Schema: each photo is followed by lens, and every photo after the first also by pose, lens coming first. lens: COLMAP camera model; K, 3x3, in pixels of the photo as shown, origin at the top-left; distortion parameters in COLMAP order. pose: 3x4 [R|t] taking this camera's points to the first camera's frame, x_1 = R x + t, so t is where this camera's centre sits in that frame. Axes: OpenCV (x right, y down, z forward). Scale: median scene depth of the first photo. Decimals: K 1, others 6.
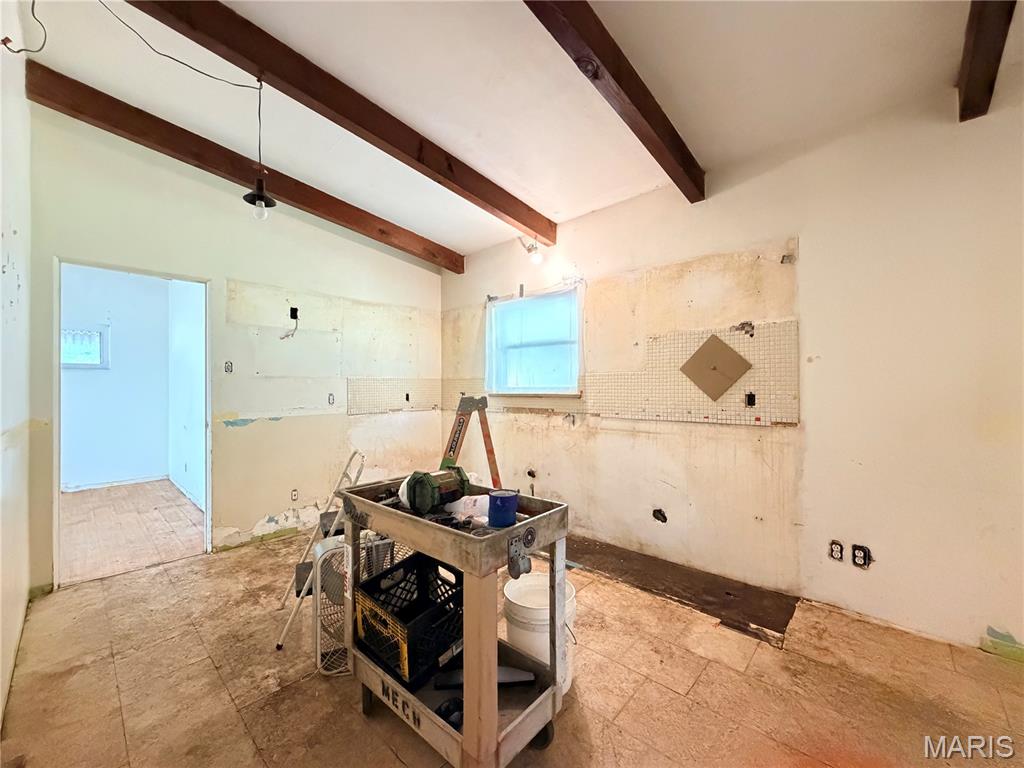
lens RADIAL K [[405.2, 0, 512.0], [0, 405.2, 384.0], [0, 0, 1]] dist [-0.000818, -0.000087]
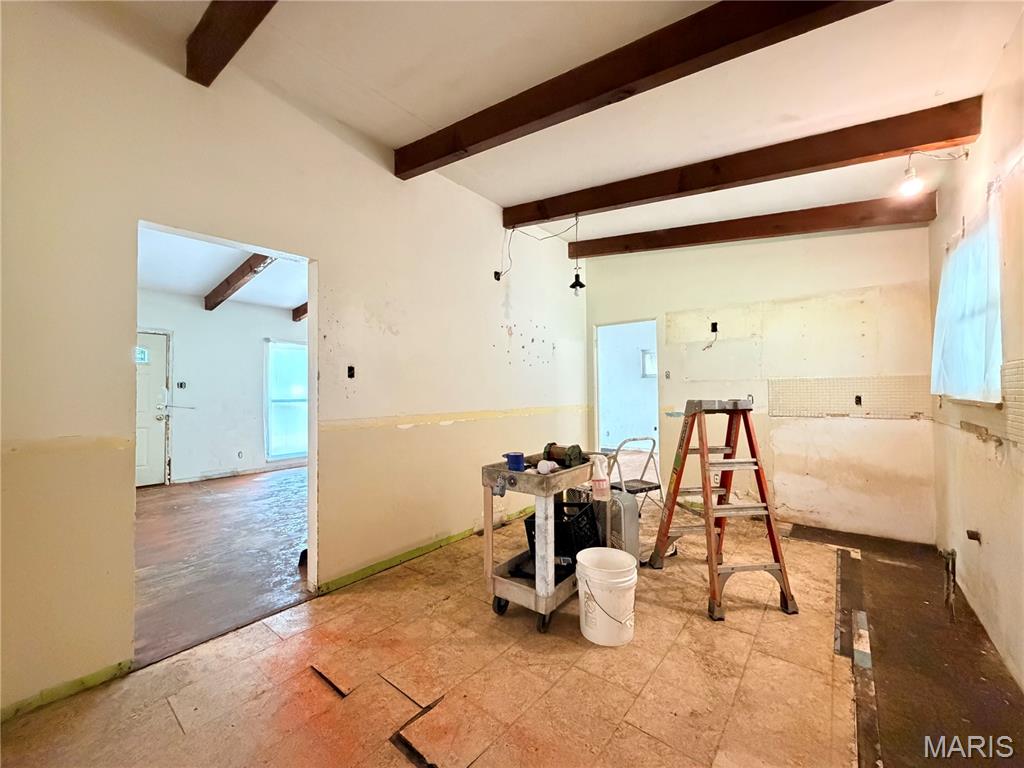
lens RADIAL K [[405.2, 0, 512.0], [0, 405.2, 384.0], [0, 0, 1]] dist [-0.000818, -0.000087]
pose [[0.077539, -0.009312, -0.996946, 0.614698], [0.016295, 0.999835, -0.008072, -0.006046], [0.996856, -0.015619, 0.077678, 0.306698]]
